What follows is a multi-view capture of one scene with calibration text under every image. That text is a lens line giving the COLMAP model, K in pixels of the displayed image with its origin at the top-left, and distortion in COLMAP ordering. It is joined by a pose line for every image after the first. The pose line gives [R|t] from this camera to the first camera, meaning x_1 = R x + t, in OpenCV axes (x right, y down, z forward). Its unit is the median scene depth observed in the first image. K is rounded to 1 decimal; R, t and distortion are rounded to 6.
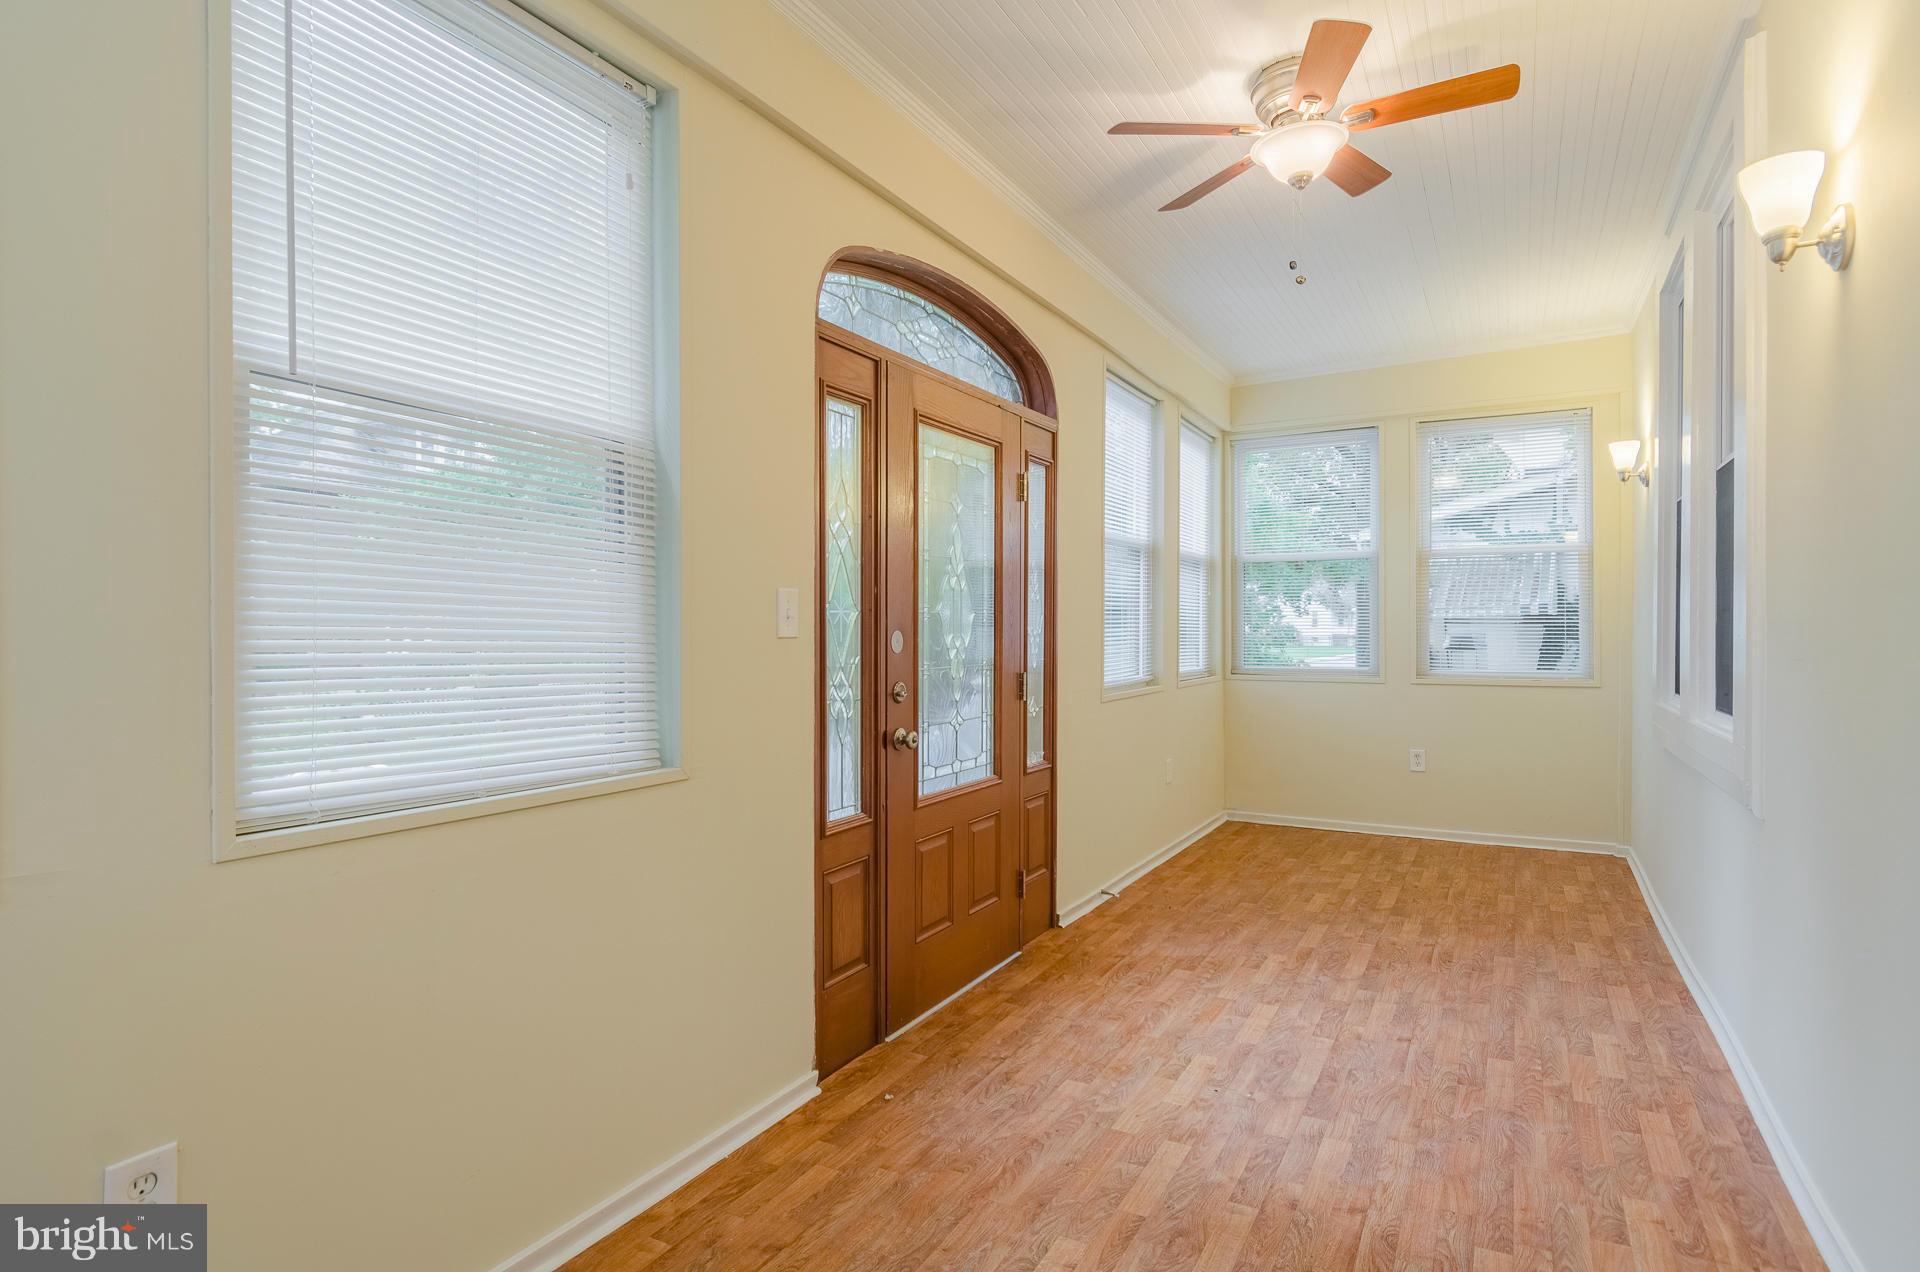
lens RADIAL K [[1014.3, 0, 950.3], [0, 1014.3, 632.6], [0, 0, 1]] dist [0.001649, -0.001207]
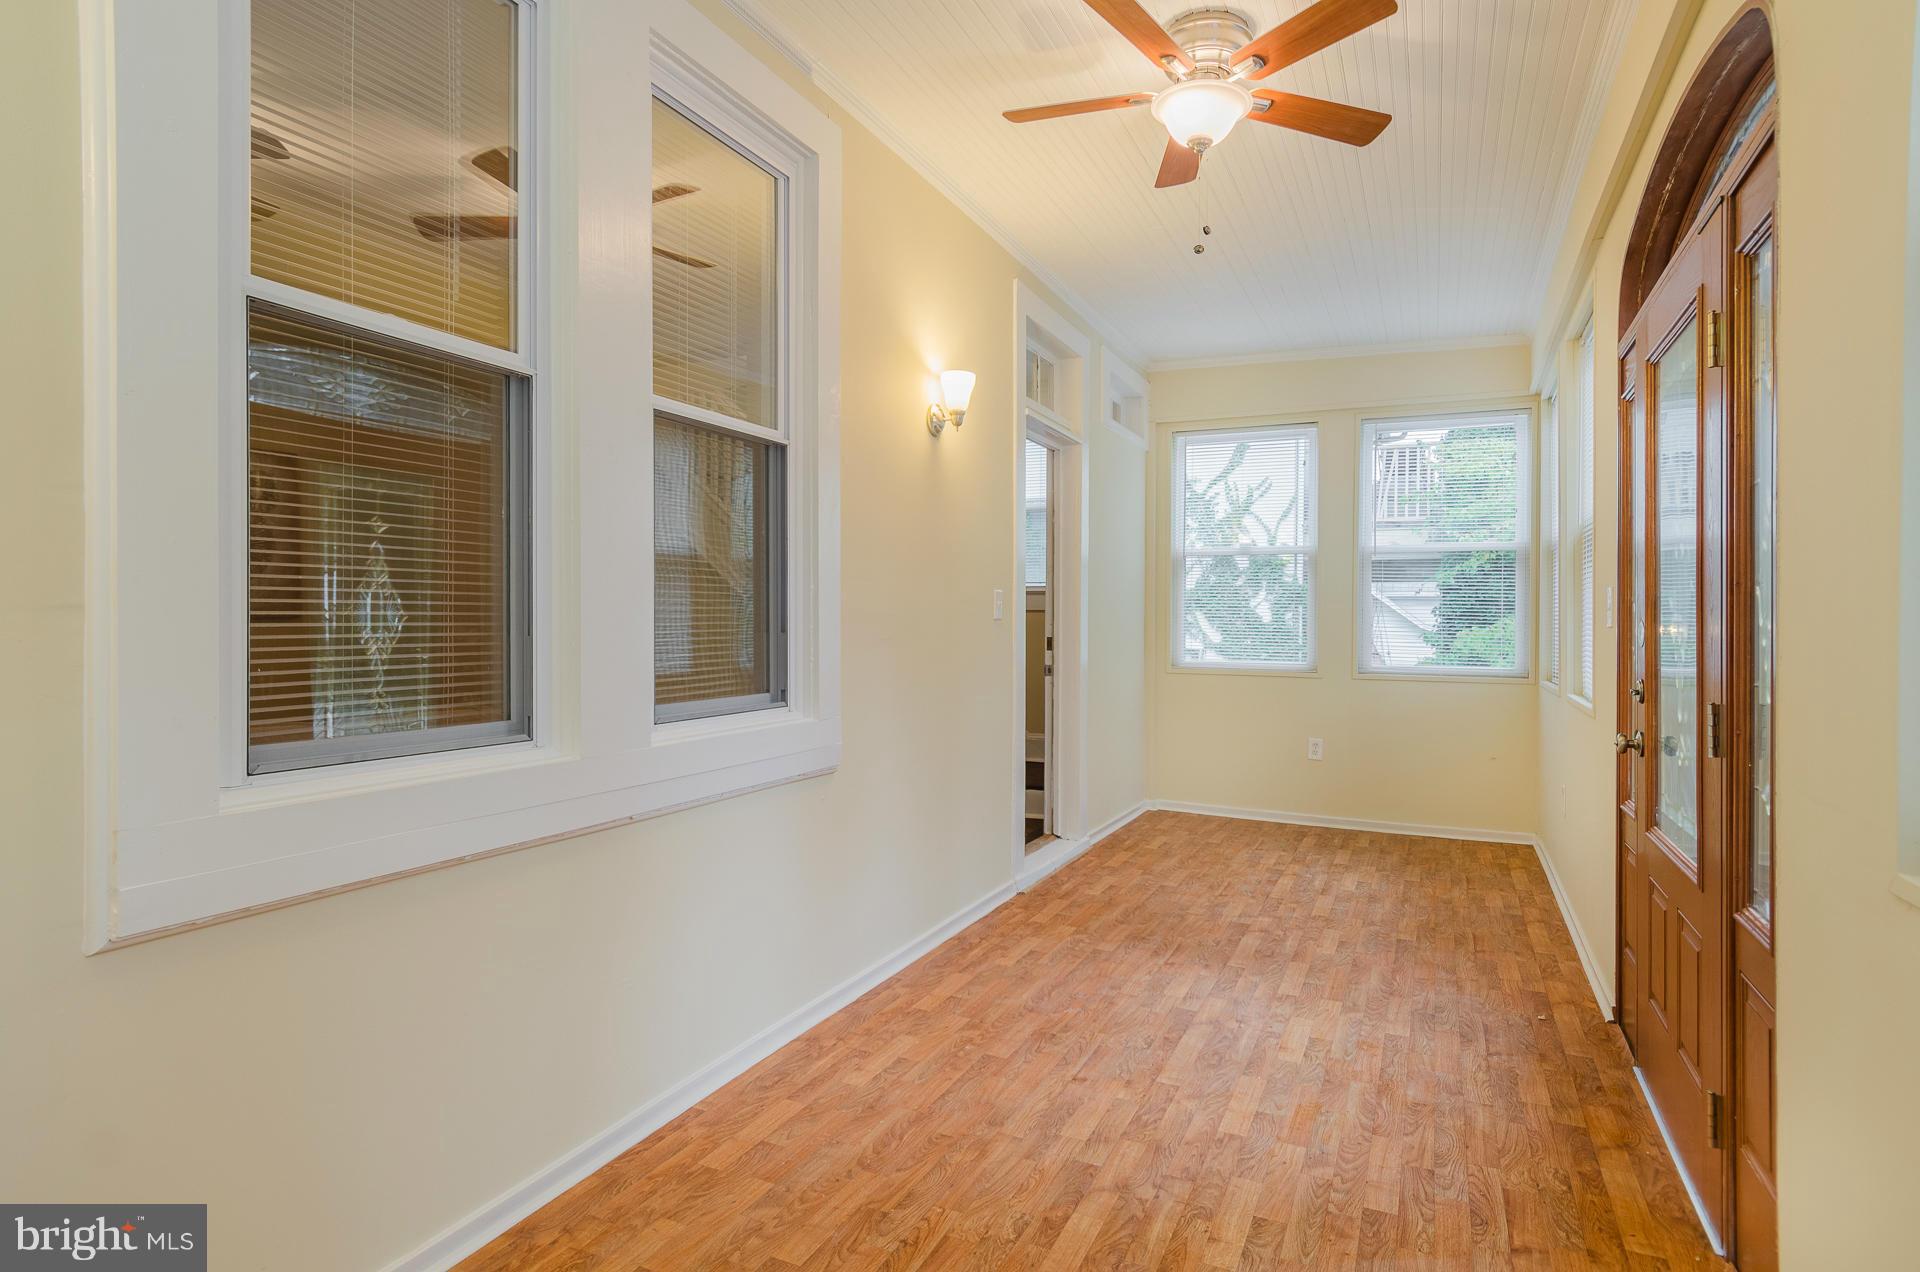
lens RADIAL K [[1014.3, 0, 950.3], [0, 1014.3, 632.6], [0, 0, 1]] dist [0.001649, -0.001207]
pose [[-0.998036, 0.000367, -0.062637, 0.632130], [-0.000453, 0.999914, 0.013085, -0.003219], [0.062636, 0.013088, -0.997951, 1.926620]]
